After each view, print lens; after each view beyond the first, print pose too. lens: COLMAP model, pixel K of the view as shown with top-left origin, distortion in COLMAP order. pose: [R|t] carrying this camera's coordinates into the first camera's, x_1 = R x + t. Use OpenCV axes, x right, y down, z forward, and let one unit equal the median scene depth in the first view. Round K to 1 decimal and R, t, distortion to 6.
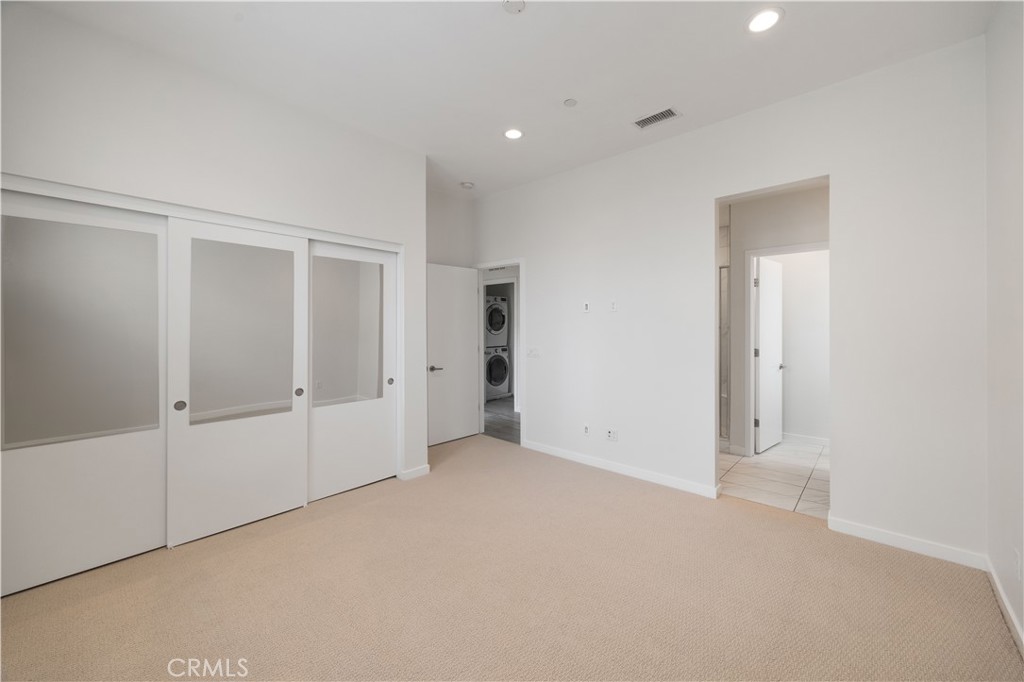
lens RADIAL K [[396.8, 0, 511.7], [0, 396.8, 331.1], [0, 0, 1]] dist [0.000267, -0.000064]
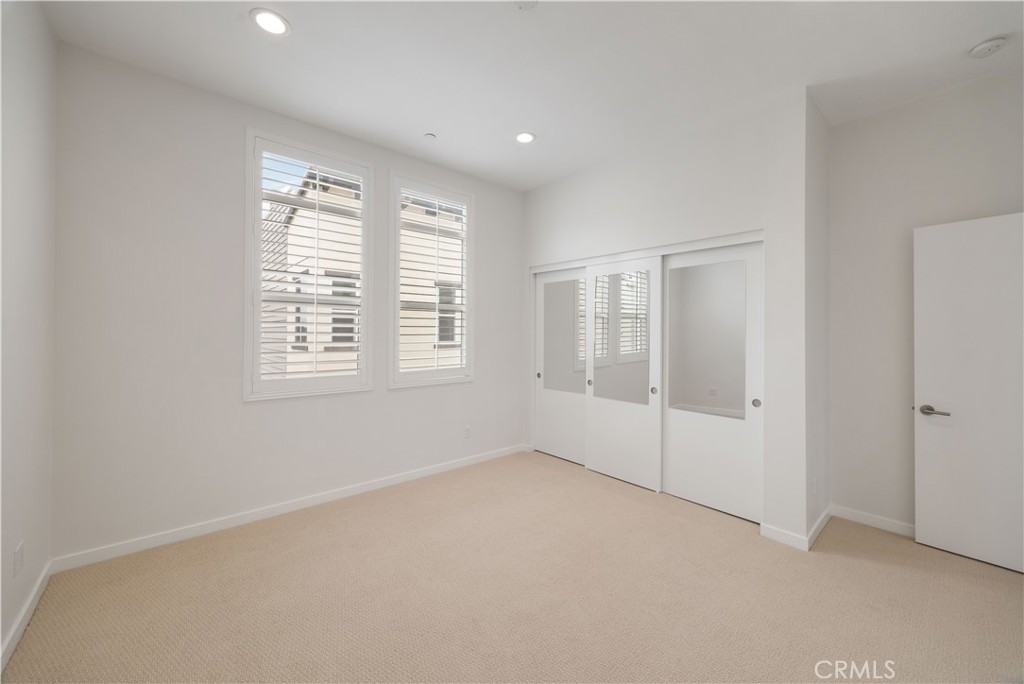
lens RADIAL K [[396.8, 0, 514.3], [0, 396.8, 336.7], [0, 0, 1]] dist [0.000267, -0.000064]
pose [[-0.114551, 0.009548, -0.993371, 0.791375], [-0.022020, 0.999684, 0.012148, -0.009224], [0.993173, 0.023266, -0.114305, 0.874655]]
